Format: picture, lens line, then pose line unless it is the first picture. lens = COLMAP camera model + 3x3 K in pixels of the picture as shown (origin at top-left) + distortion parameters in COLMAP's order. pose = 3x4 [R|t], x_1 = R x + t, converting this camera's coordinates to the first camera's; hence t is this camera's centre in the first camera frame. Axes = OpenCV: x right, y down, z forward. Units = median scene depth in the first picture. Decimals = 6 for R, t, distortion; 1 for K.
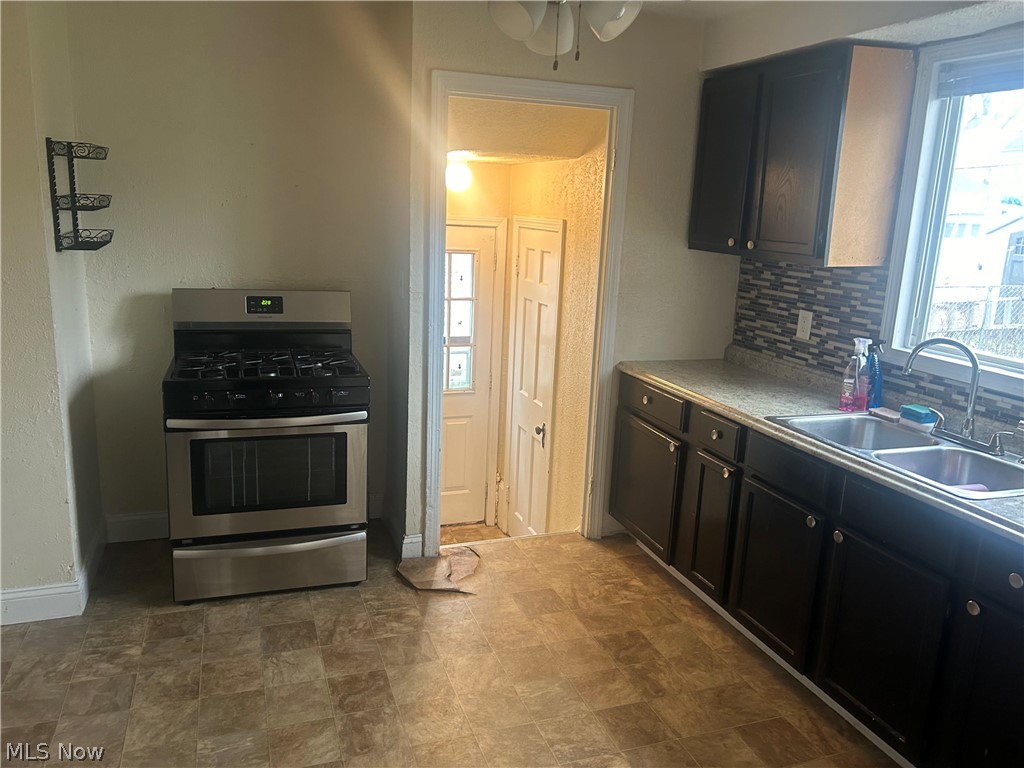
lens RADIAL K [[777.0, 0, 511.4], [0, 777.0, 382.5], [0, 0, 1]] dist [0.006058, -0.003010]
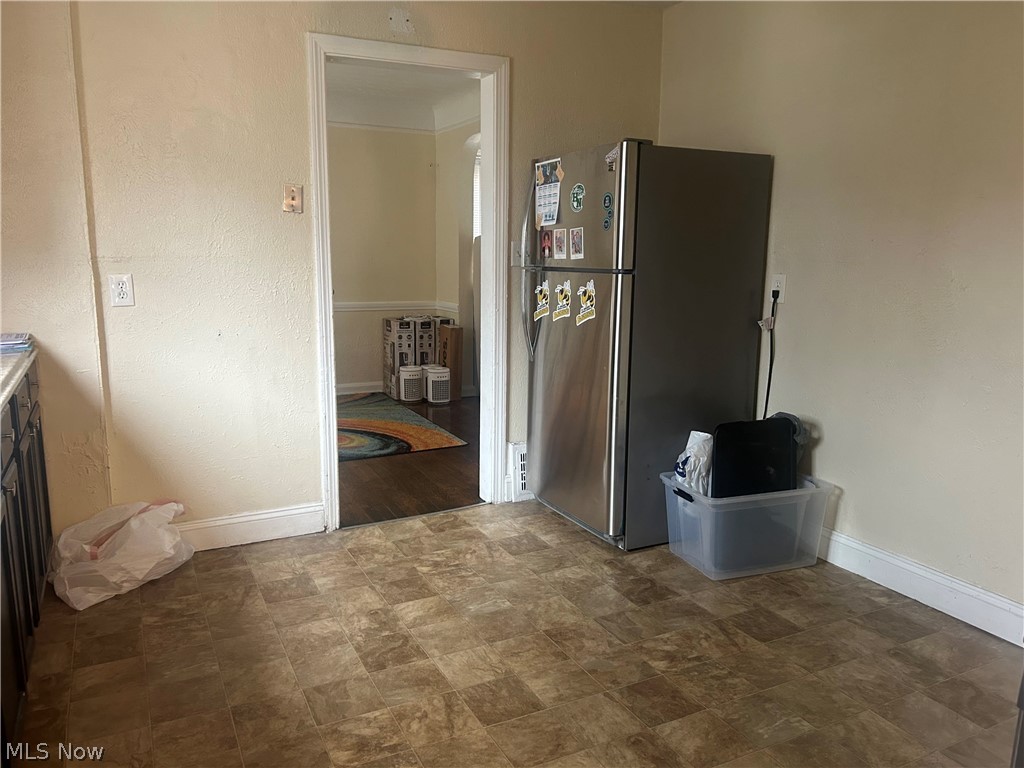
lens RADIAL K [[777.0, 0, 512.3], [0, 777.0, 385.0], [0, 0, 1]] dist [0.006058, -0.003010]
pose [[-0.990320, -0.033750, -0.134640, -0.196091], [-0.083071, 0.921209, 0.380095, -0.274481], [0.111203, 0.387601, -0.915095, 1.707614]]
